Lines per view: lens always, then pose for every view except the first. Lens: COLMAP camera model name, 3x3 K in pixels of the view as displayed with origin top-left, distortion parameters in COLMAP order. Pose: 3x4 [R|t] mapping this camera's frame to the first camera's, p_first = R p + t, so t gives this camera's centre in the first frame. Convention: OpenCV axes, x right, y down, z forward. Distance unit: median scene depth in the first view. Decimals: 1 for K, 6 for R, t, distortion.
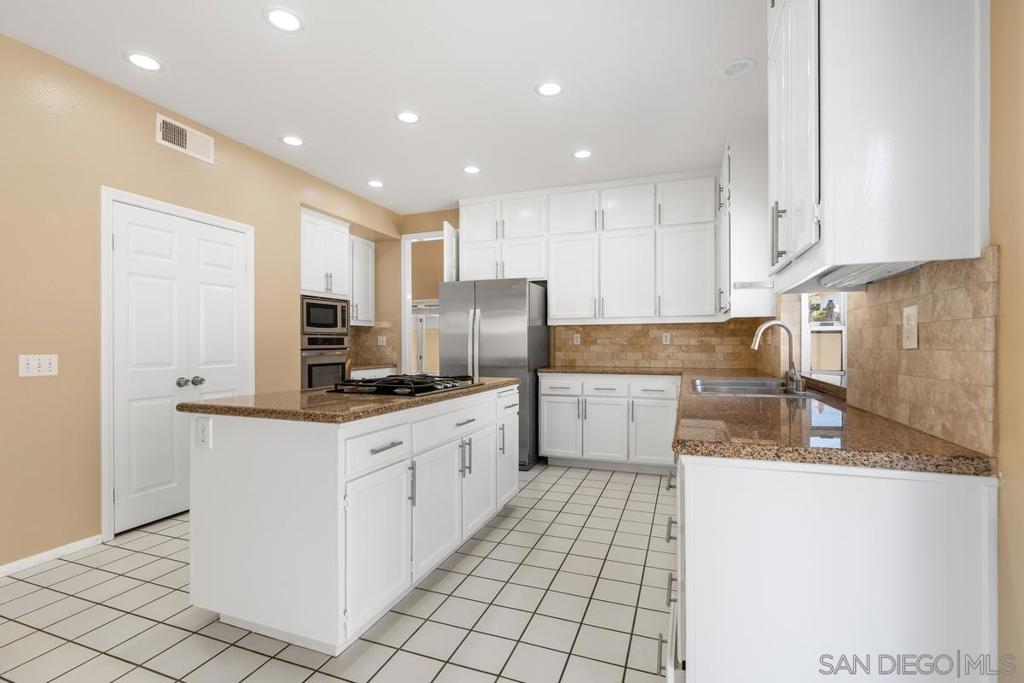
lens RADIAL K [[465.7, 0, 506.2], [0, 465.7, 345.9], [0, 0, 1]] dist [-0.004532, 0.001918]
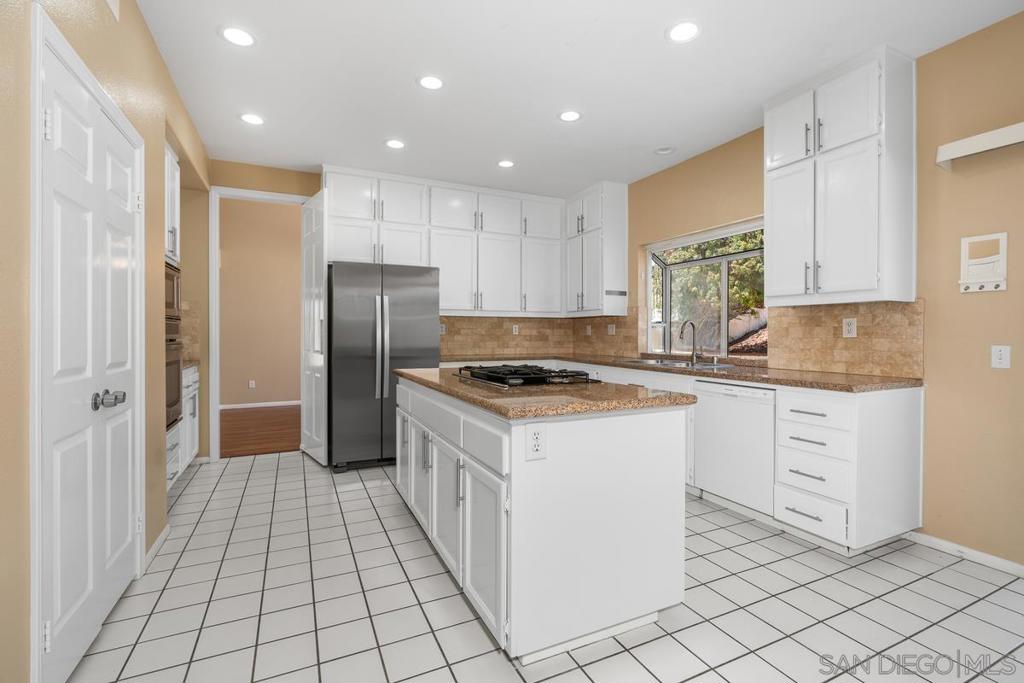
lens RADIAL K [[465.7, 0, 511.9], [0, 465.7, 337.5], [0, 0, 1]] dist [-0.004532, 0.001918]
pose [[0.698273, -0.001735, 0.715830, -0.522400], [-0.001483, 0.999991, 0.003870, -0.000254], [-0.715830, -0.003764, 0.698264, 0.175926]]
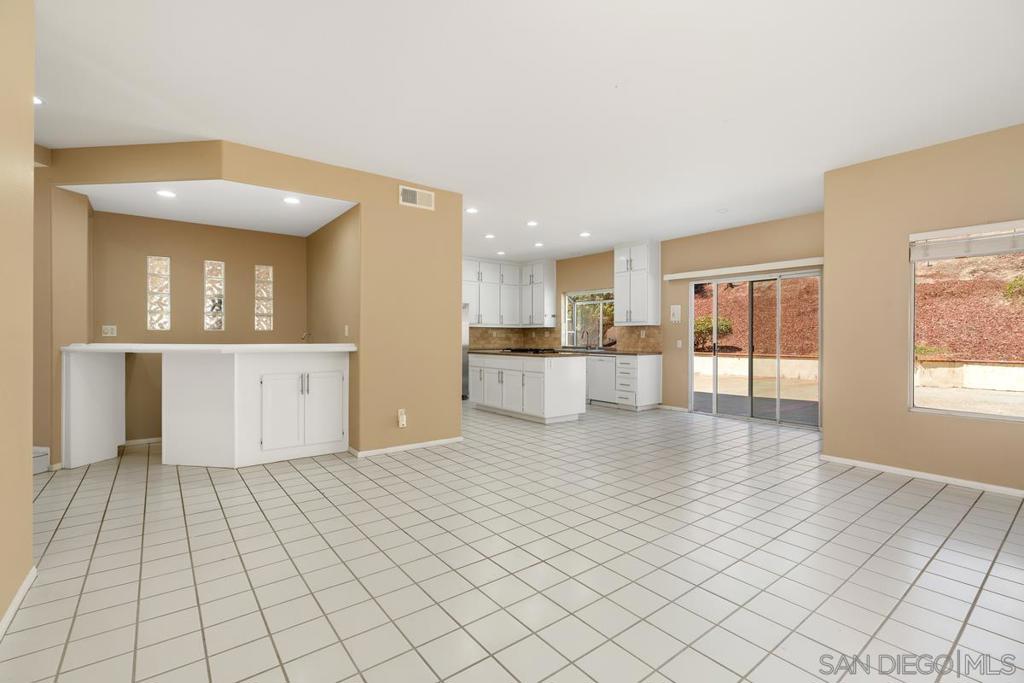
lens RADIAL K [[465.7, 0, 512.6], [0, 465.7, 337.4], [0, 0, 1]] dist [-0.004532, 0.001918]
pose [[0.528330, 0.001516, 0.849037, -1.452795], [-0.000663, 0.999999, -0.001373, 0.002156], [-0.849039, 0.000163, 0.528331, -0.208605]]
